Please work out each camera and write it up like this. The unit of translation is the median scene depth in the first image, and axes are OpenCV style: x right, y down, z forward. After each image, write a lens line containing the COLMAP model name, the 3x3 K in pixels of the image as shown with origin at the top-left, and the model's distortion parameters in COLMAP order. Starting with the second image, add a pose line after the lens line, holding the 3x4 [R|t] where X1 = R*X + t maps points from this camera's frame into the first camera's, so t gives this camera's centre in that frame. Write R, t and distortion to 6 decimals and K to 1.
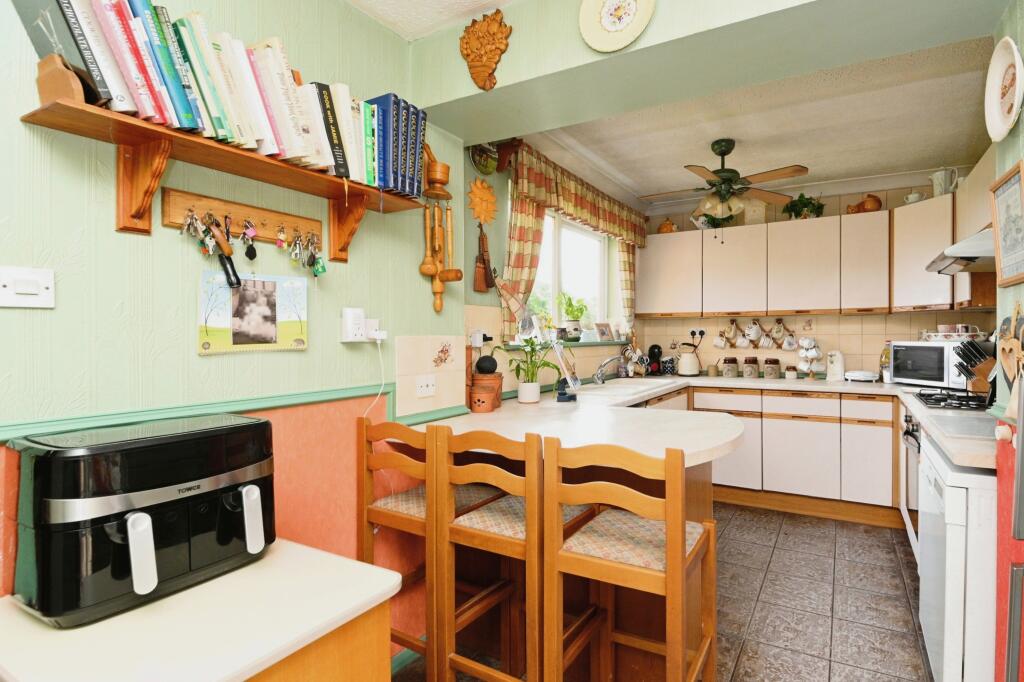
lens RADIAL K [[442.8, 0, 511.5], [0, 442.8, 325.9], [0, 0, 1]] dist [0.019109, 0.000012]
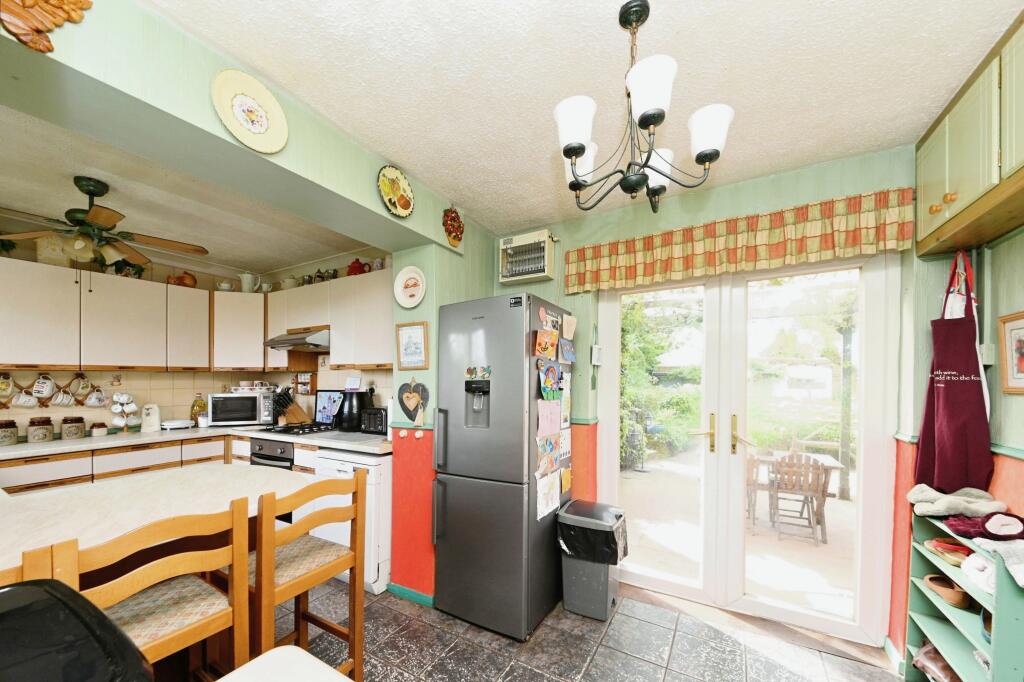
lens RADIAL K [[374.3, 0, 512.5], [0, 374.3, 382.9], [0, 0, 1]] dist [-0.000673, -0.000074]
pose [[0.081142, -0.003957, 0.996695, -0.127693], [-0.004921, 0.999978, 0.004371, -0.005303], [-0.996690, -0.005259, 0.081120, 0.049764]]
